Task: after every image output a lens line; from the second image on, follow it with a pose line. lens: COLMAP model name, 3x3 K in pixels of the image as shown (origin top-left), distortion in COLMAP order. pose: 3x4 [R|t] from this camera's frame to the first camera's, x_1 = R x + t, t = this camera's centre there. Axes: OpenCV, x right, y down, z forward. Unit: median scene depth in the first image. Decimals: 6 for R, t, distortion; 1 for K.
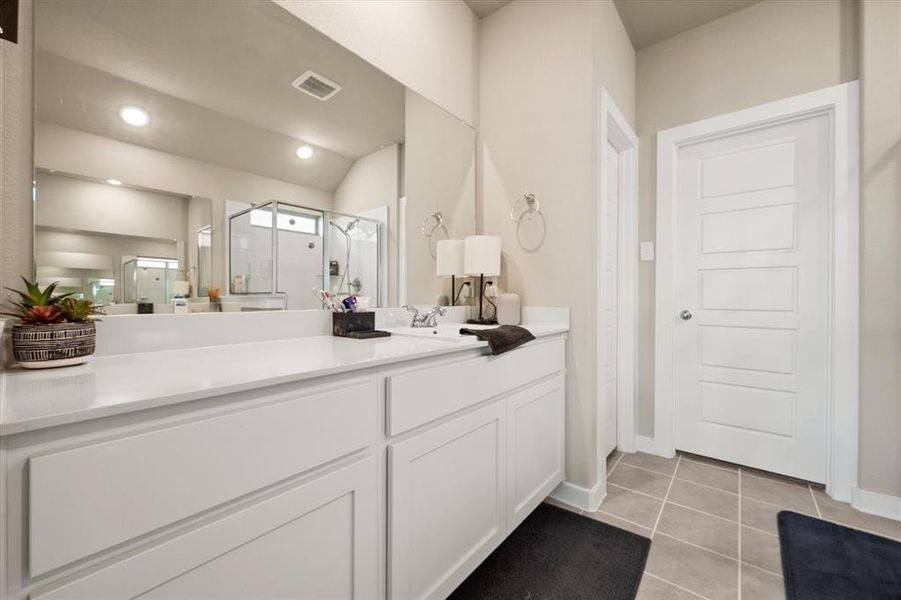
lens RADIAL K [[357.9, 0, 458.1], [0, 357.9, 297.5], [0, 0, 1]] dist [0.000270, 0.000631]
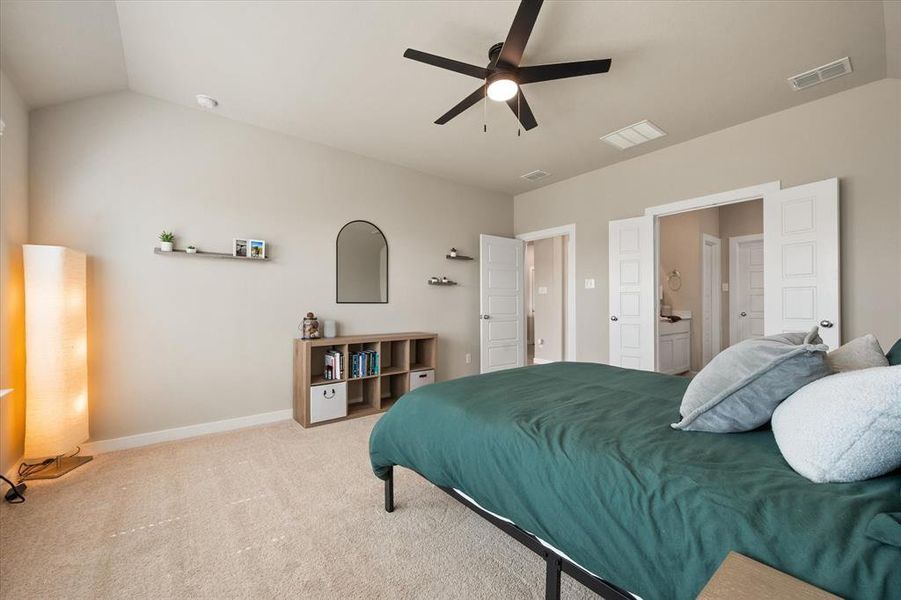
lens RADIAL K [[357.9, 0, 446.4], [0, 357.9, 301.8], [0, 0, 1]] dist [0.000270, 0.000631]
pose [[0.973321, -0.003616, -0.229421, -0.753593], [0.001777, 0.999965, -0.008221, -0.018032], [0.229443, 0.007594, 0.973293, -1.799164]]
